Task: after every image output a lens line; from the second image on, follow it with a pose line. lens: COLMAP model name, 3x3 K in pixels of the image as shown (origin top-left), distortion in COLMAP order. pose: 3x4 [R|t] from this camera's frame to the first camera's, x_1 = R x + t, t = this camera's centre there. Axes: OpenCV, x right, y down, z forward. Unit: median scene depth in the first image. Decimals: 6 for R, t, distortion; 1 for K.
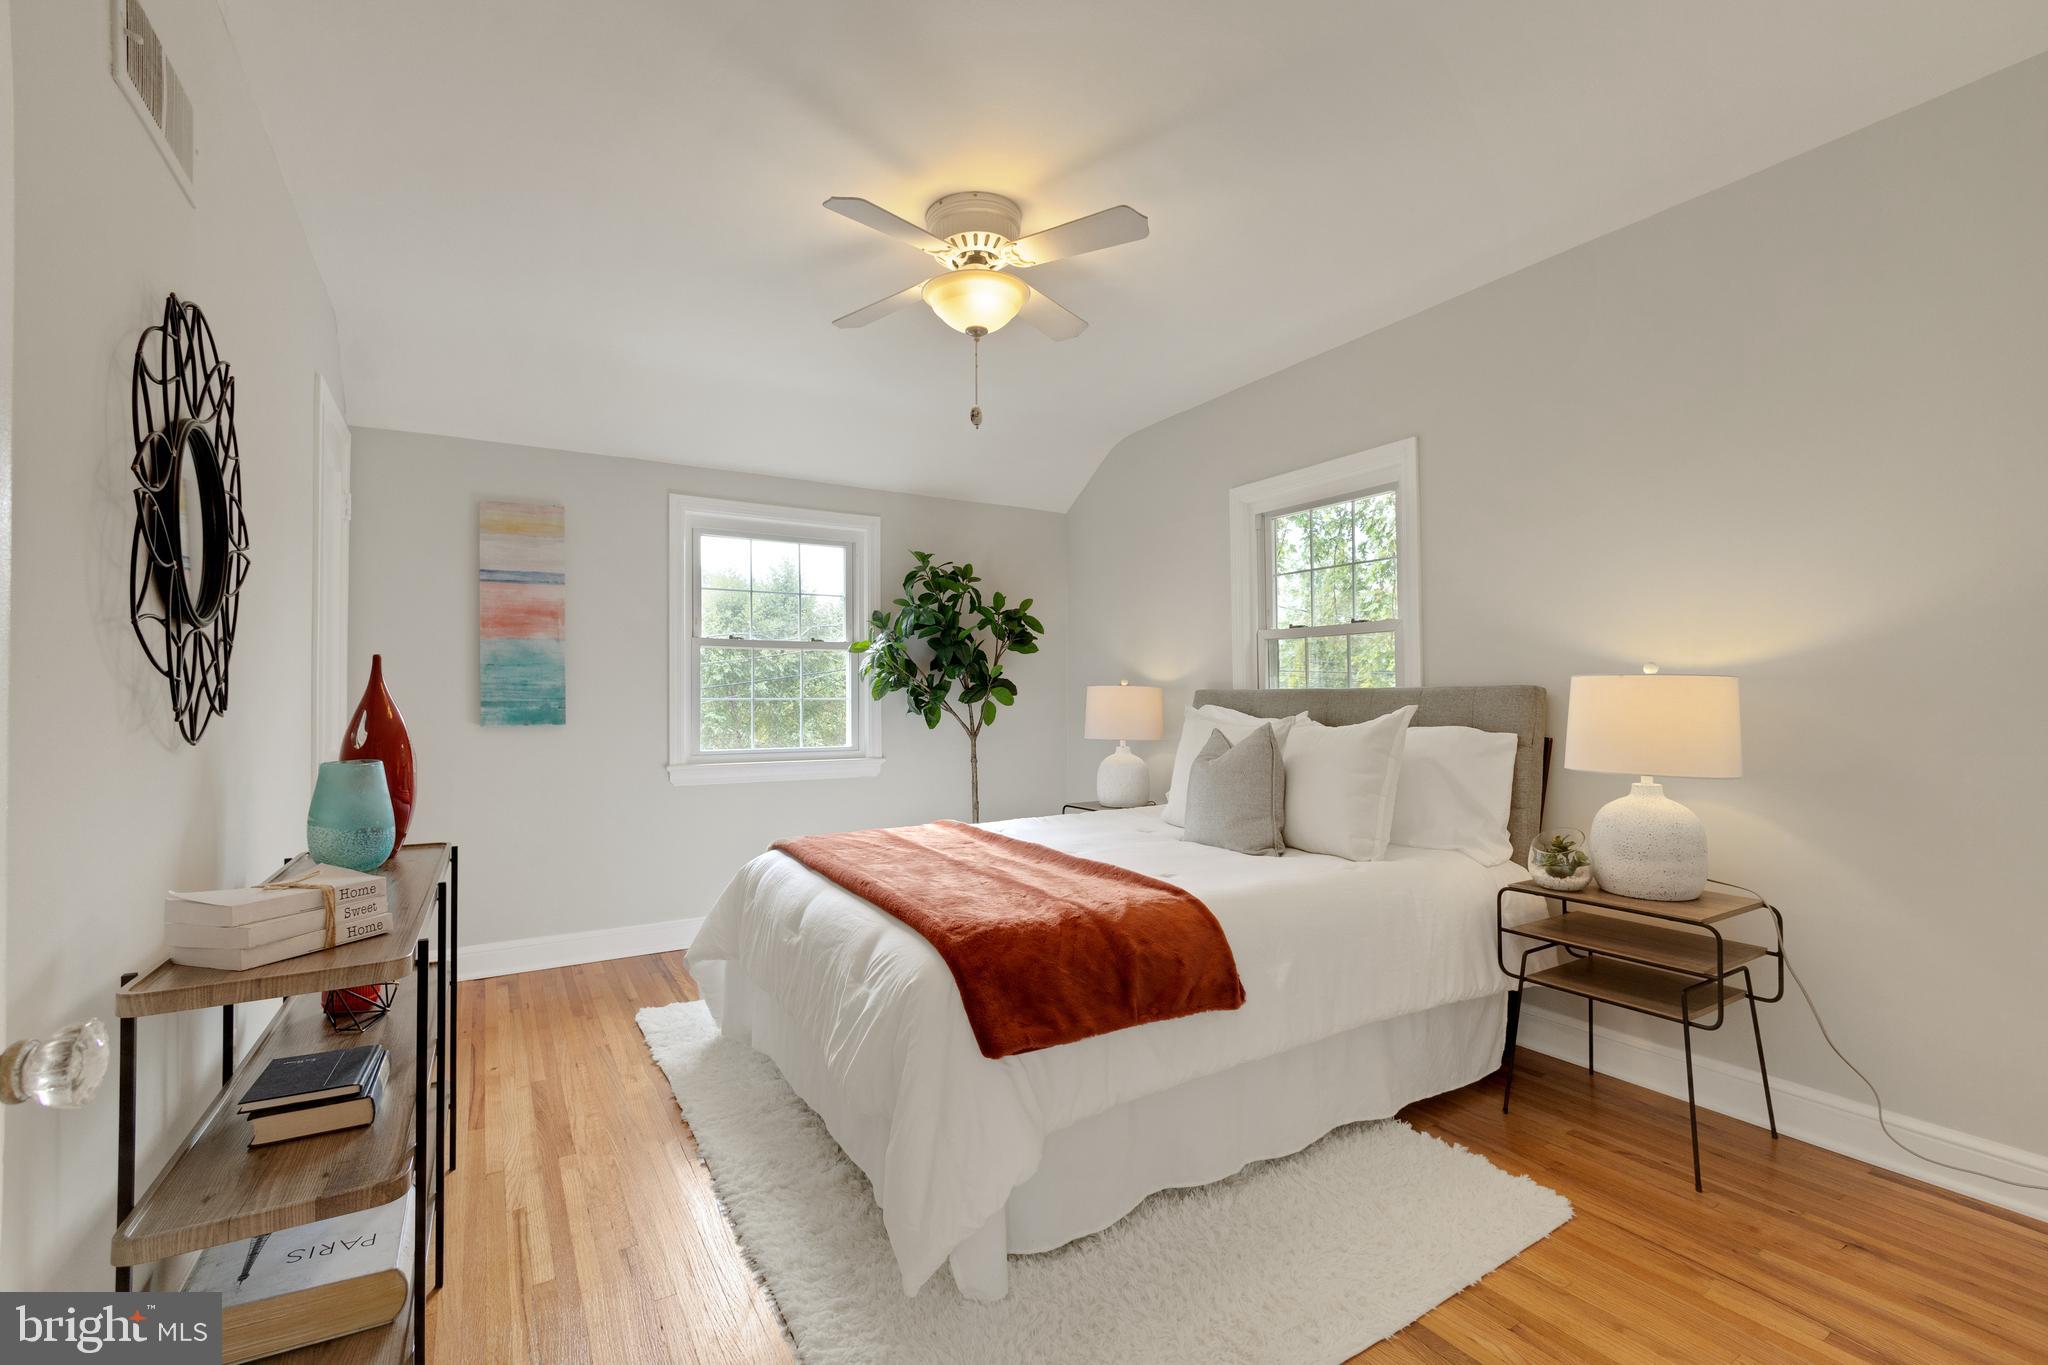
lens RADIAL K [[895.3, 0, 1018.4], [0, 895.3, 685.4], [0, 0, 1]] dist [-0.000874, -0.001112]
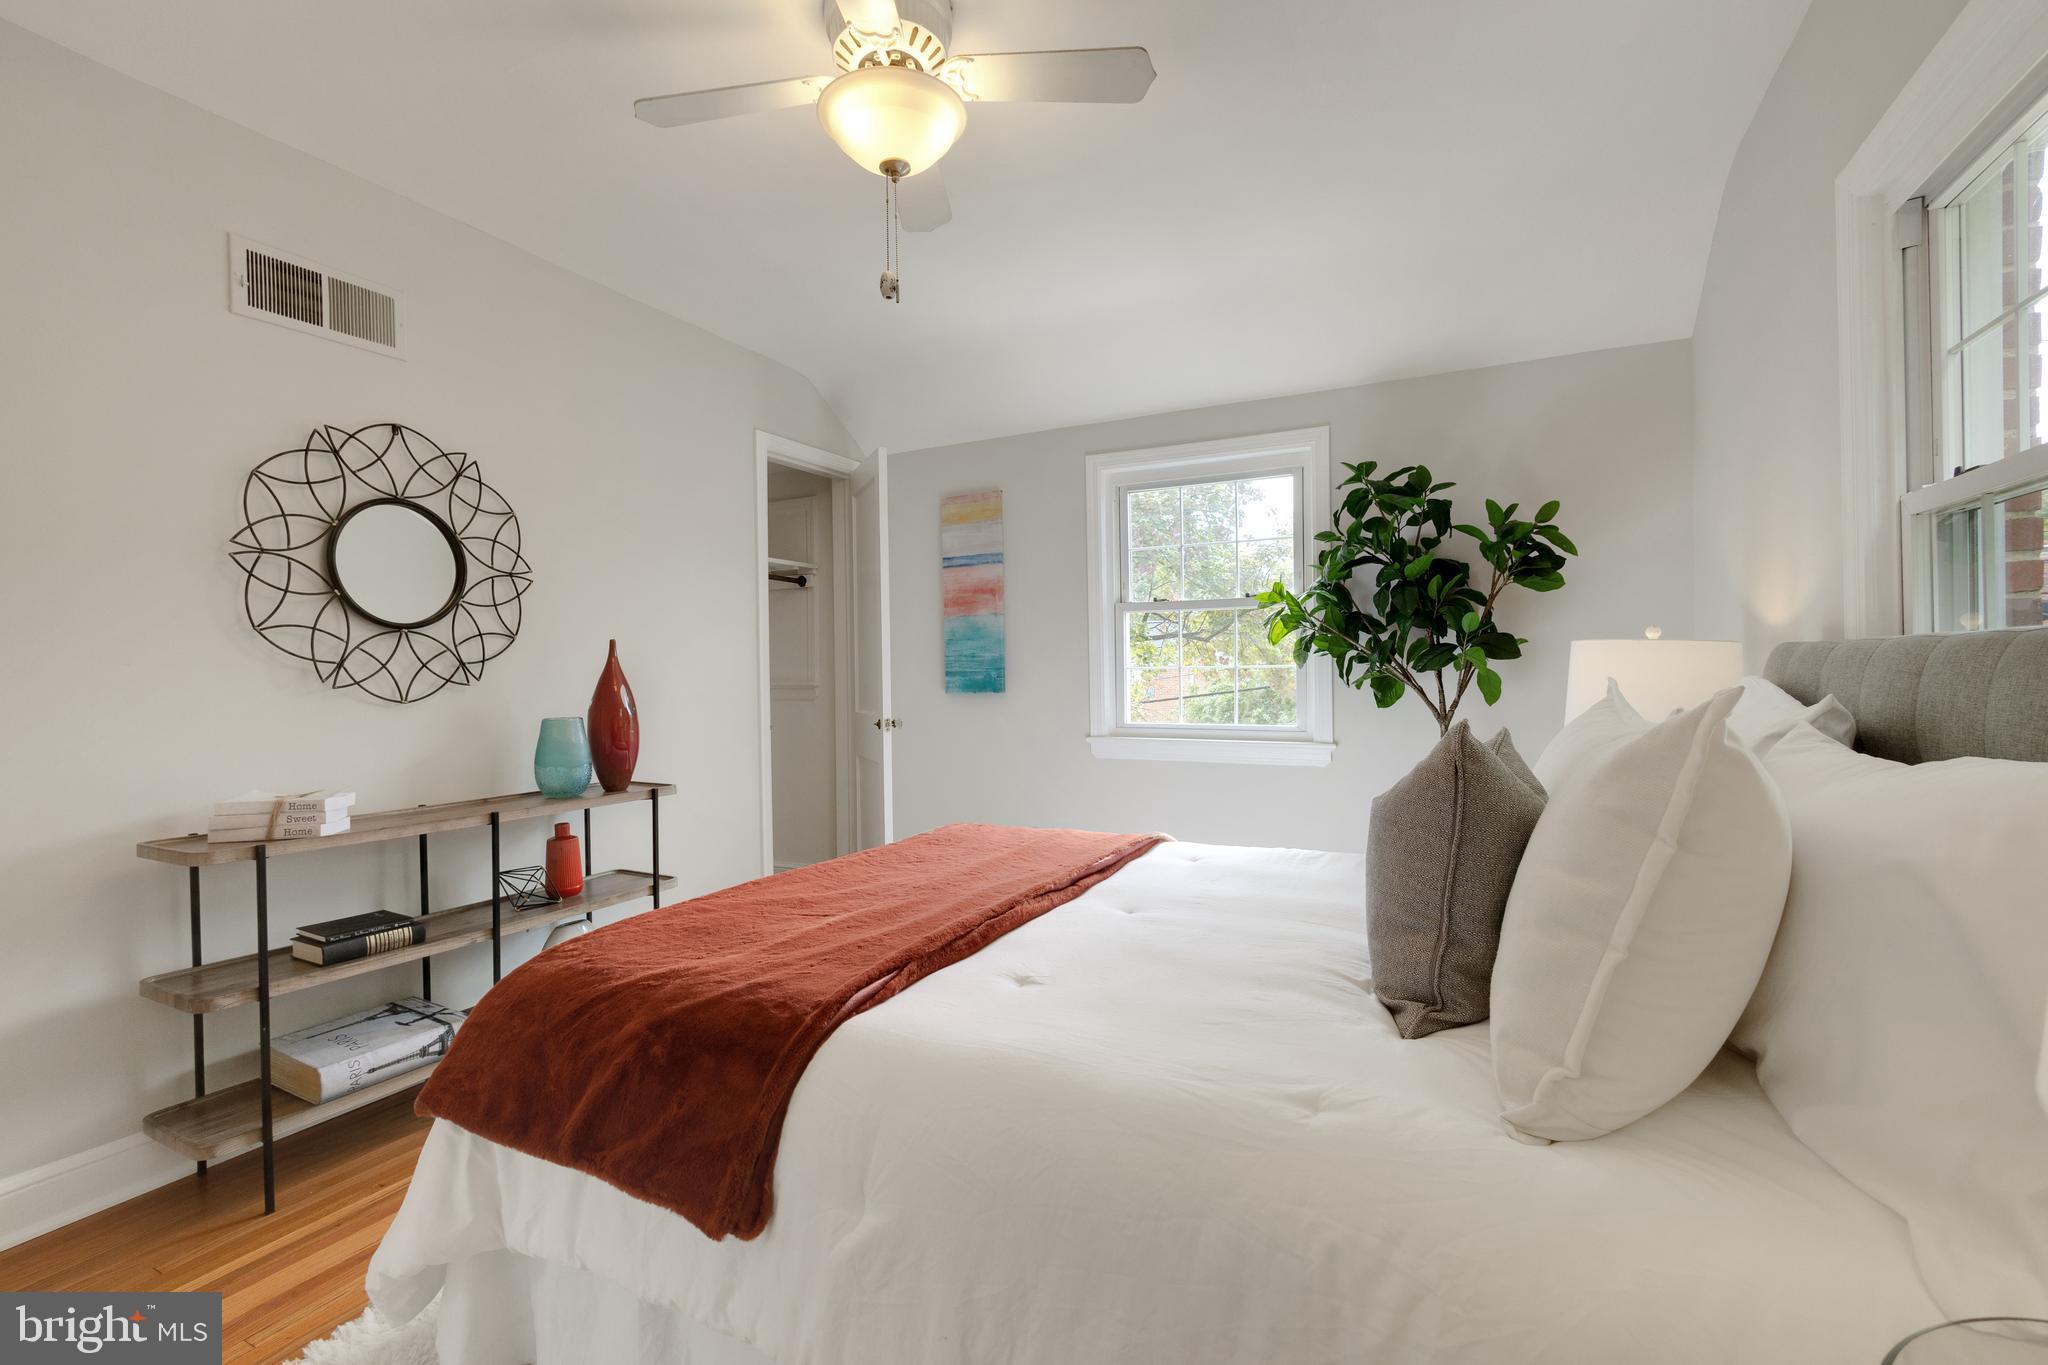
lens RADIAL K [[895.3, 0, 1022.8], [0, 895.3, 670.4], [0, 0, 1]] dist [-0.000874, -0.001112]
pose [[0.536107, -0.003154, -0.844144, 0.417111], [0.021920, 0.999708, 0.010186, 0.006516], [0.843865, -0.023964, 0.536020, 0.443658]]
